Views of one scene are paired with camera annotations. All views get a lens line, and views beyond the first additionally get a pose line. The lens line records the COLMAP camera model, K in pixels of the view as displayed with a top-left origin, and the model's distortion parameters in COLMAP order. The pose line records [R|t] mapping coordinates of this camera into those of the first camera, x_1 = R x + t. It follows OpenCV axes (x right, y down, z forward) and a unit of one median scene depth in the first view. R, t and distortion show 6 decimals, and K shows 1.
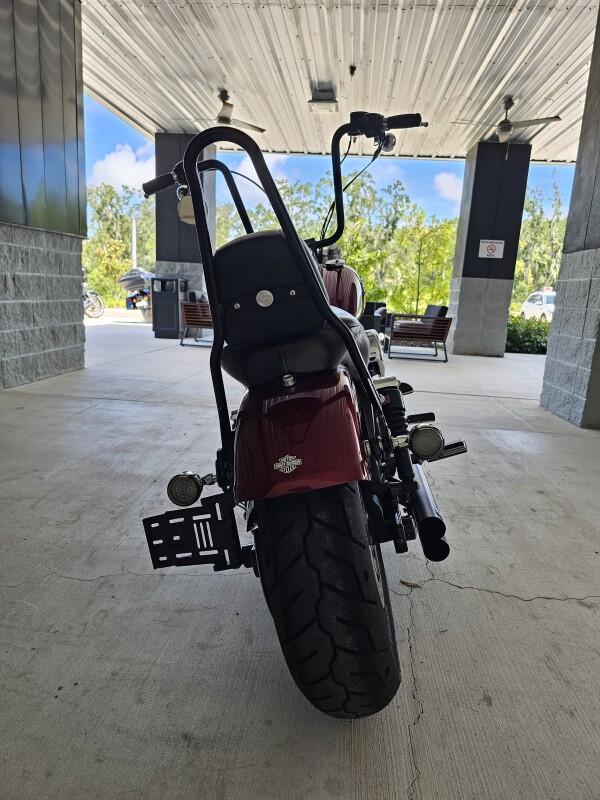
lens RADIAL K [[535.8, 0, 300.0], [0, 535.8, 400.0], [0, 0, 1]] dist [0.046707, -0.046907]
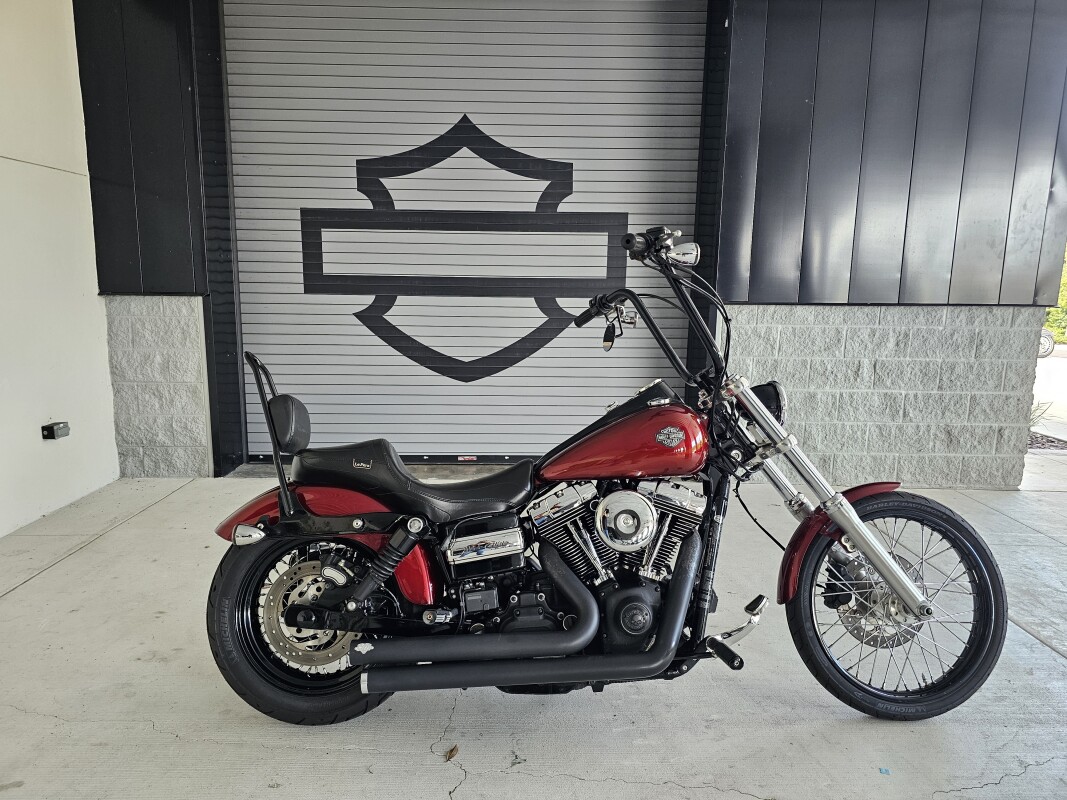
lens RADIAL K [[707.7, 0, 533.8], [0, 707.7, 403.5], [0, 0, 1]] dist [0.080103, -0.096809]
pose [[0.120647, 0.094371, -0.988200, 0.464451], [-0.209694, 0.975431, 0.067550, -0.110233], [0.970295, 0.199070, 0.137471, 0.283275]]
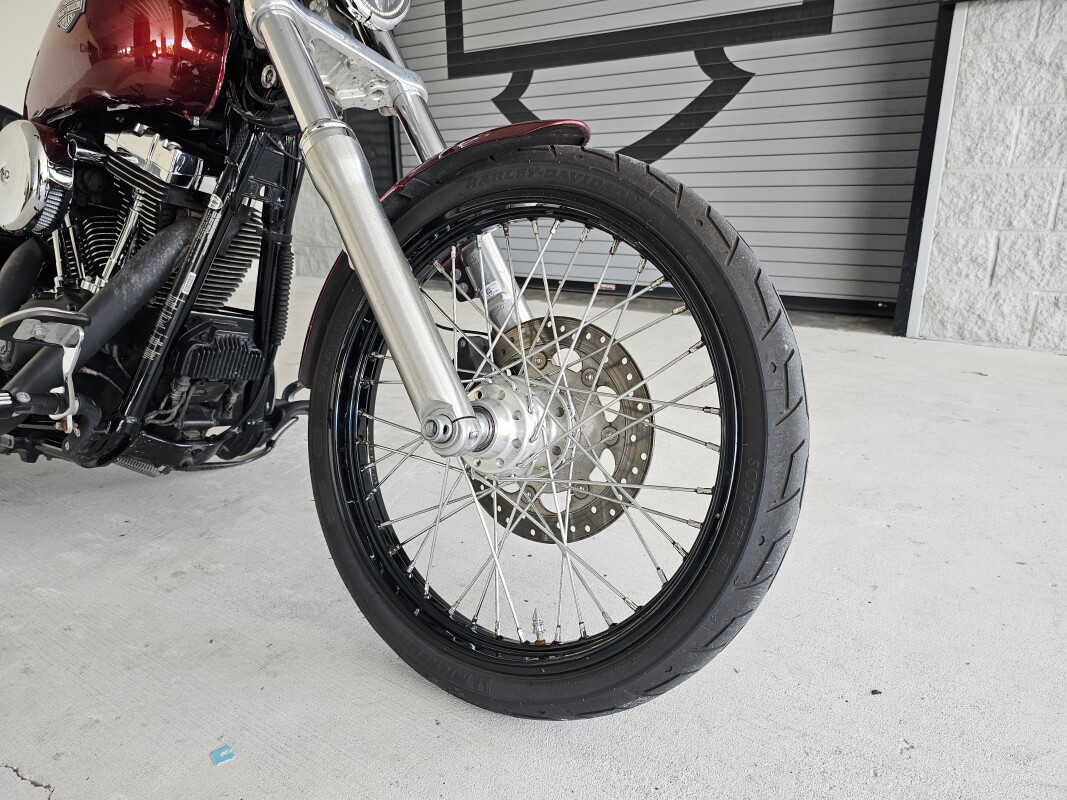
lens RADIAL K [[714.6, 0, 537.3], [0, 714.6, 410.7], [0, 0, 1]] dist [0.046707, -0.046907]
pose [[-0.479875, 0.206556, -0.852675, 0.200840], [-0.203257, 0.919274, 0.337079, -0.070082], [0.853468, 0.335068, -0.399152, 0.675799]]
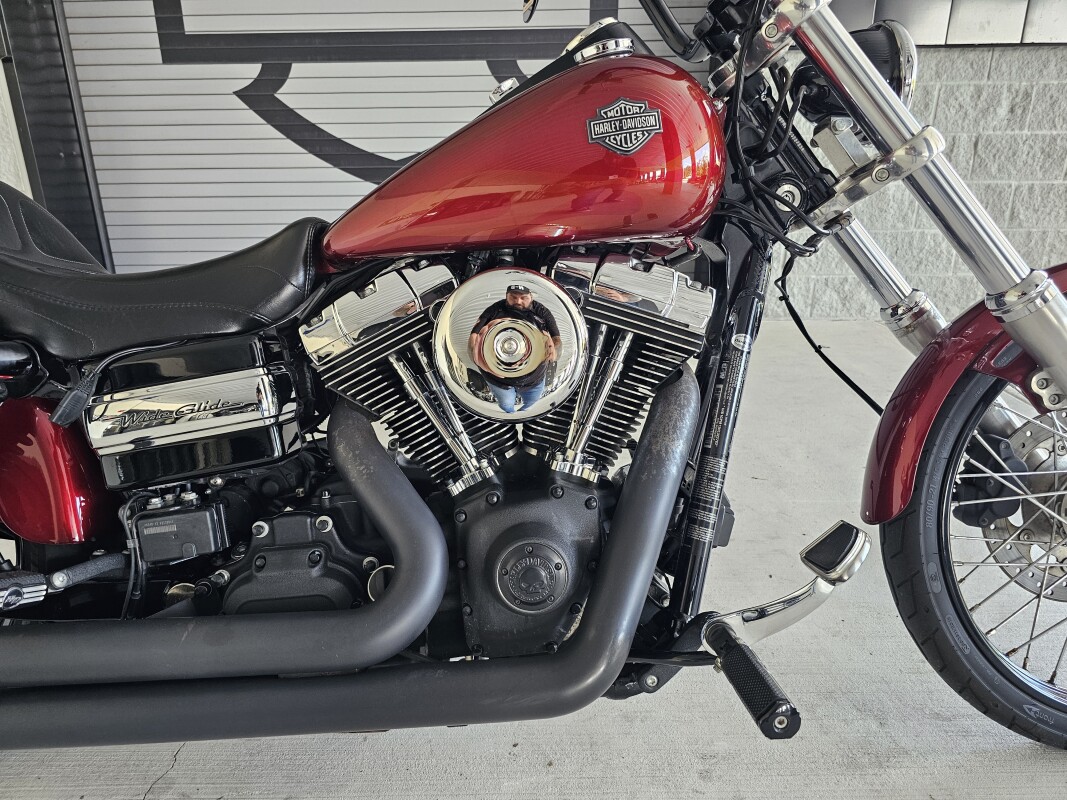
lens RADIAL K [[722.7, 0, 526.0], [0, 722.7, 385.1], [0, 0, 1]] dist [0.053979, -0.050610]
pose [[0.089191, 0.254774, -0.962878, 0.231495], [-0.187670, 0.953714, 0.234966, -0.057726], [0.978174, 0.159747, 0.132876, 0.389914]]
